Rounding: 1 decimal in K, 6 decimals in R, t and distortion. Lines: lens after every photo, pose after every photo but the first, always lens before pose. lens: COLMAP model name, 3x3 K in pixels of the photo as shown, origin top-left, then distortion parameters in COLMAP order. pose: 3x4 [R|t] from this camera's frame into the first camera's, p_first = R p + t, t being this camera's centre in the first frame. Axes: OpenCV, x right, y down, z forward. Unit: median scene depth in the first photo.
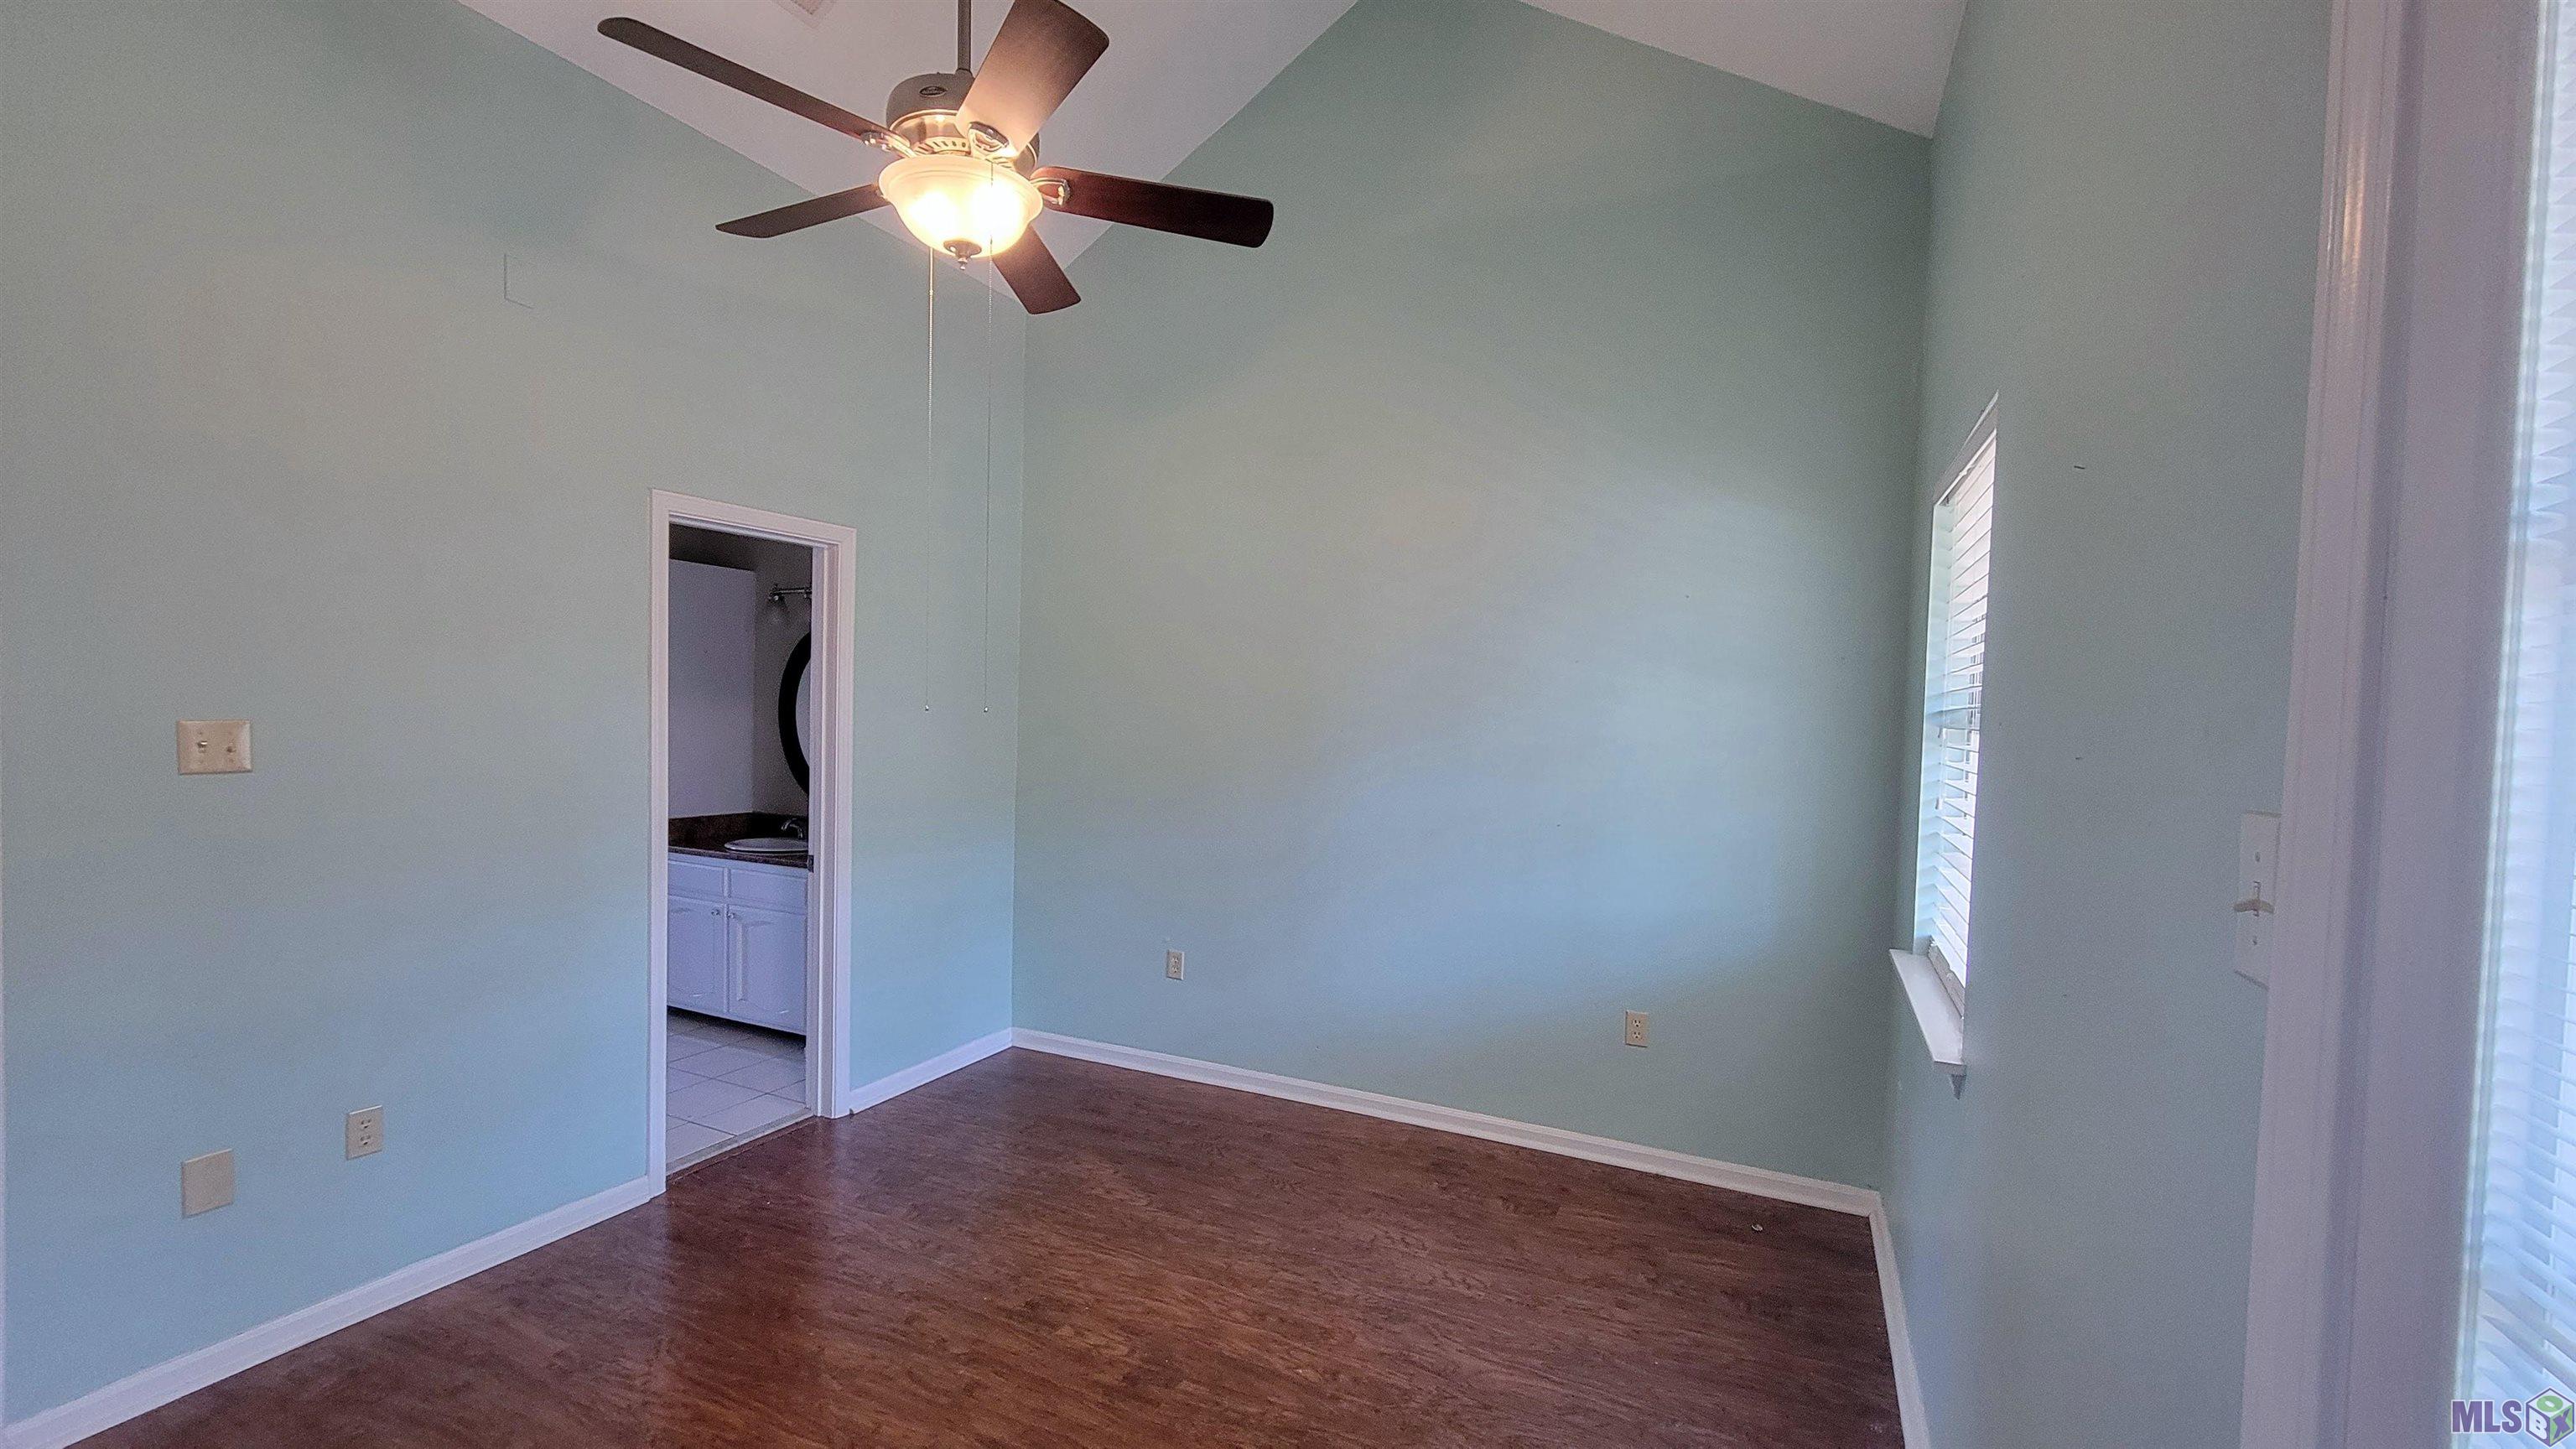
lens RADIAL K [[1041.9, 0, 1293.2], [0, 1041.9, 750.7], [0, 0, 1]] dist [0.011080, -0.004061]
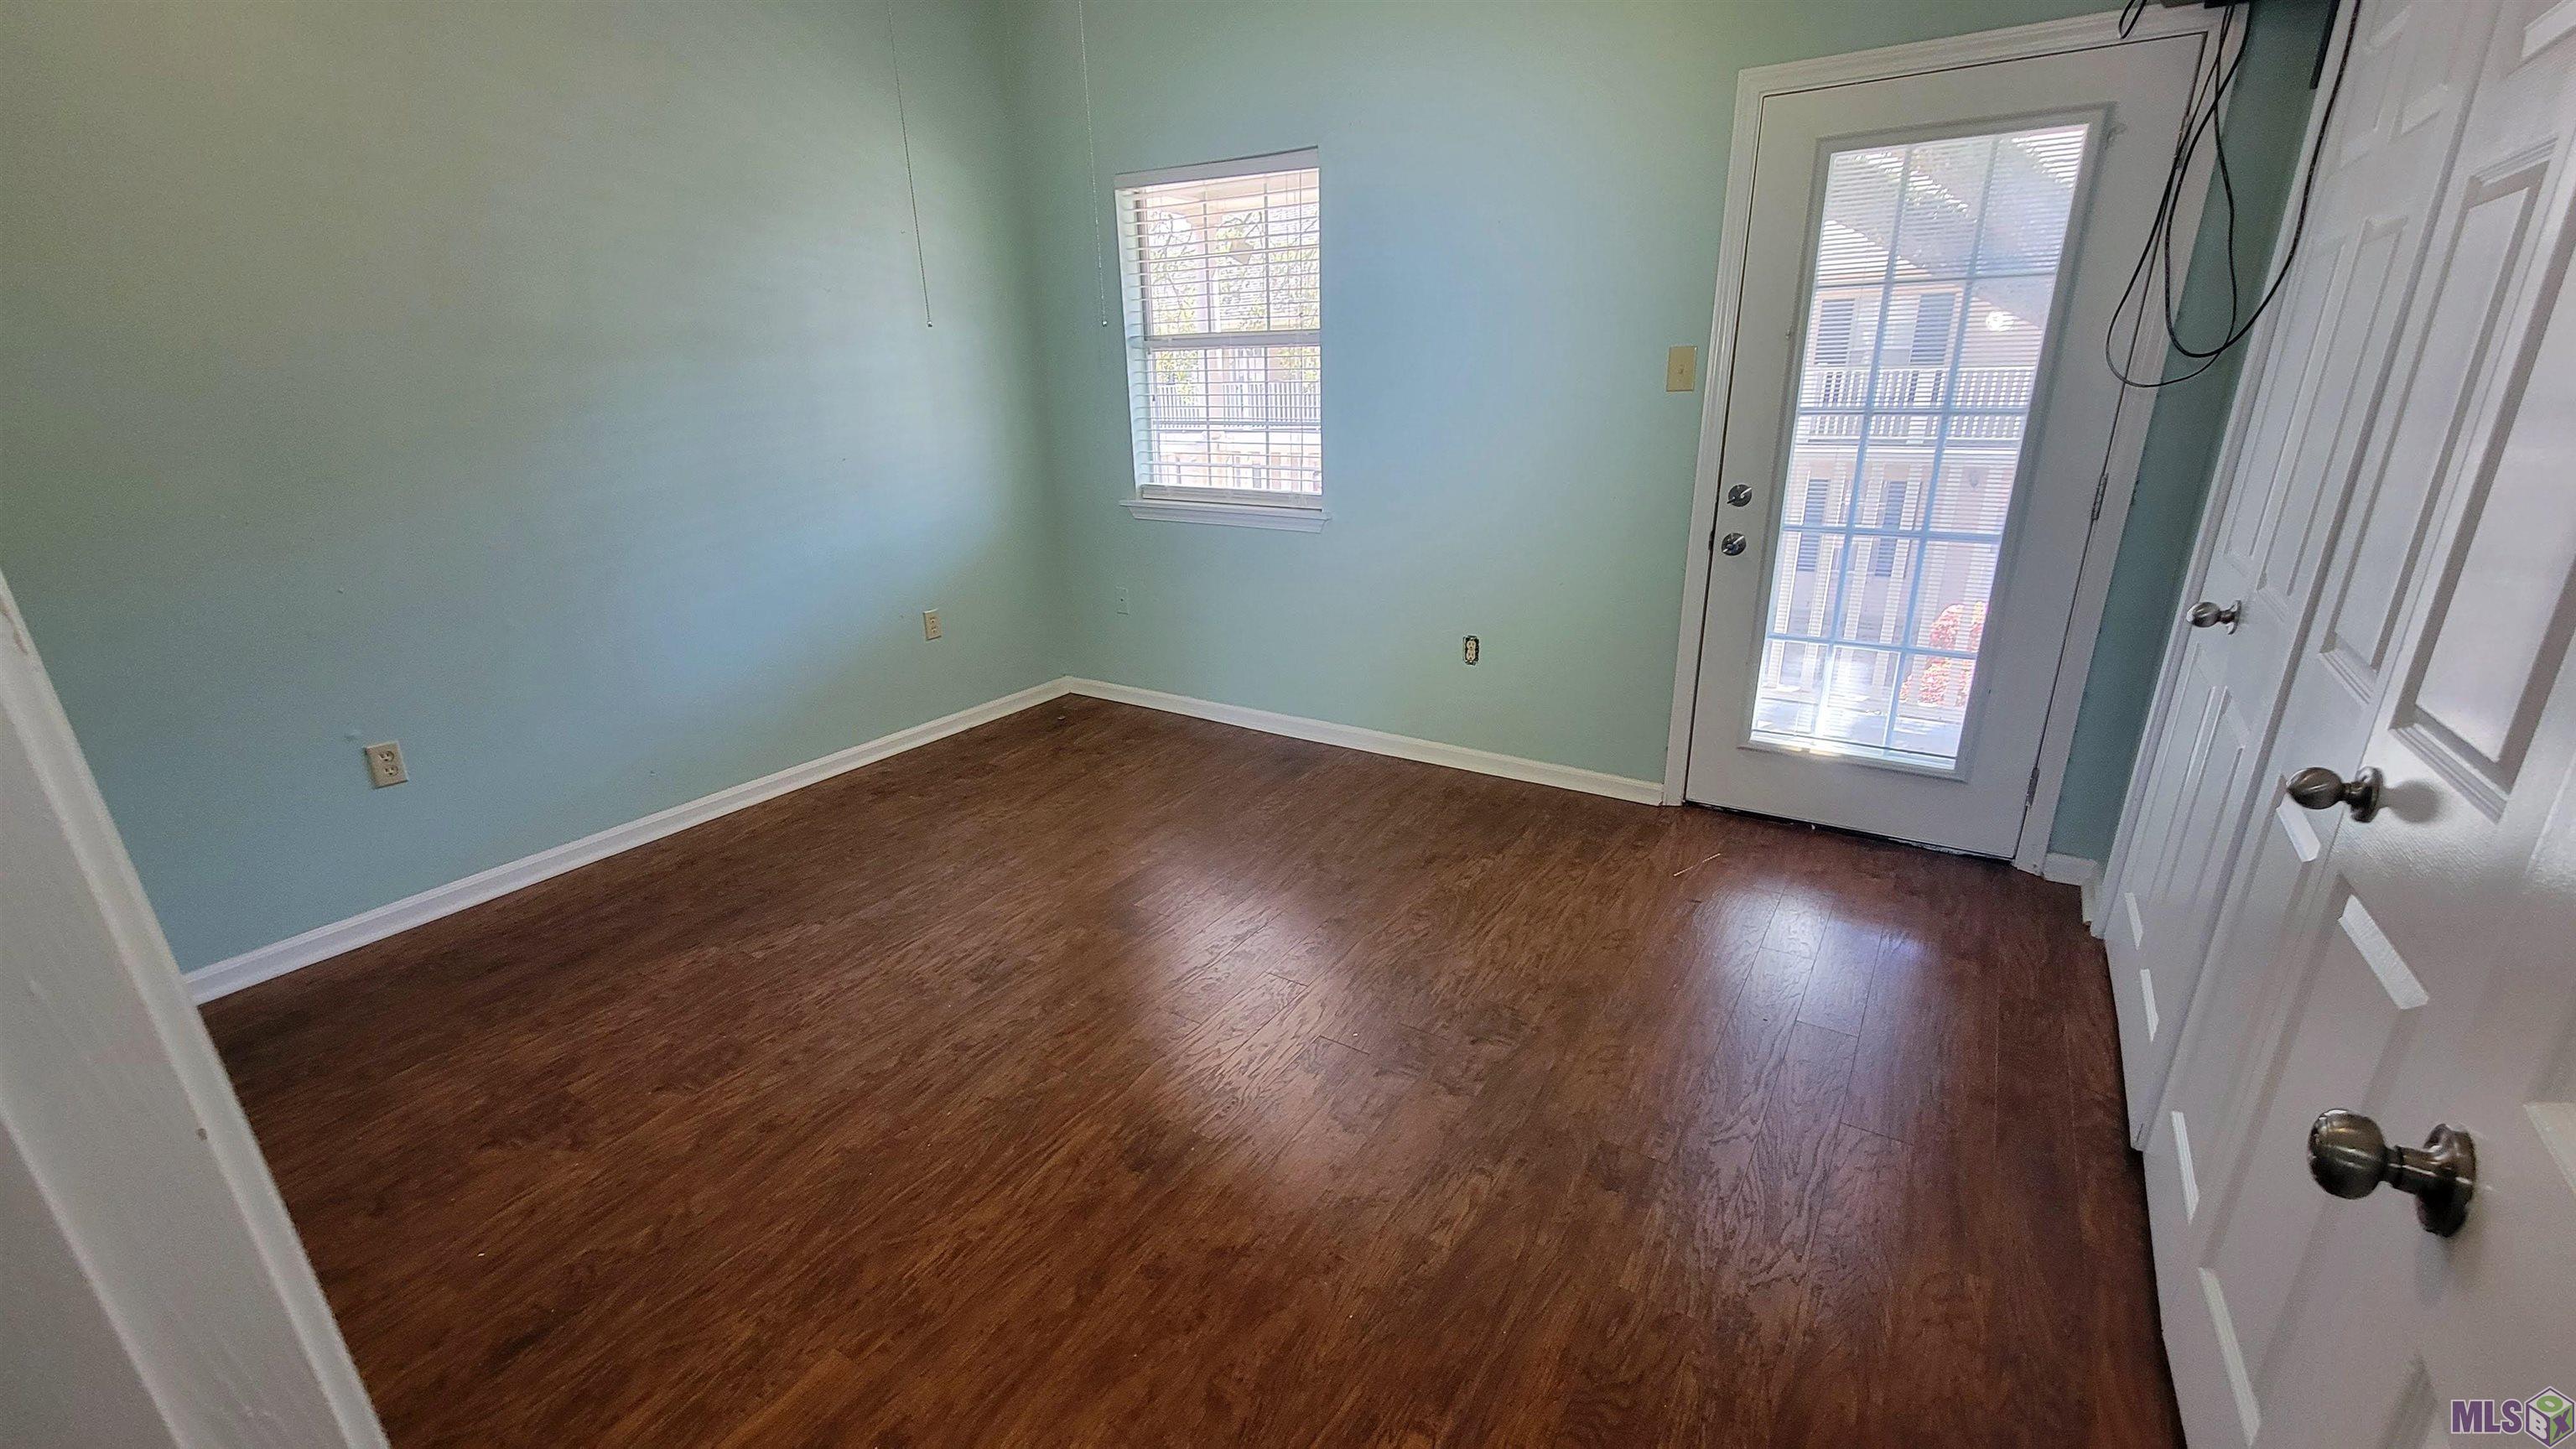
lens RADIAL K [[1041.9, 0, 1293.2], [0, 1041.9, 750.7], [0, 0, 1]] dist [0.011080, -0.004061]
pose [[0.119195, -0.360865, 0.924970, -0.836117], [0.055964, 0.932572, 0.356620, -0.002723], [-0.991292, 0.009257, 0.131353, 0.461012]]
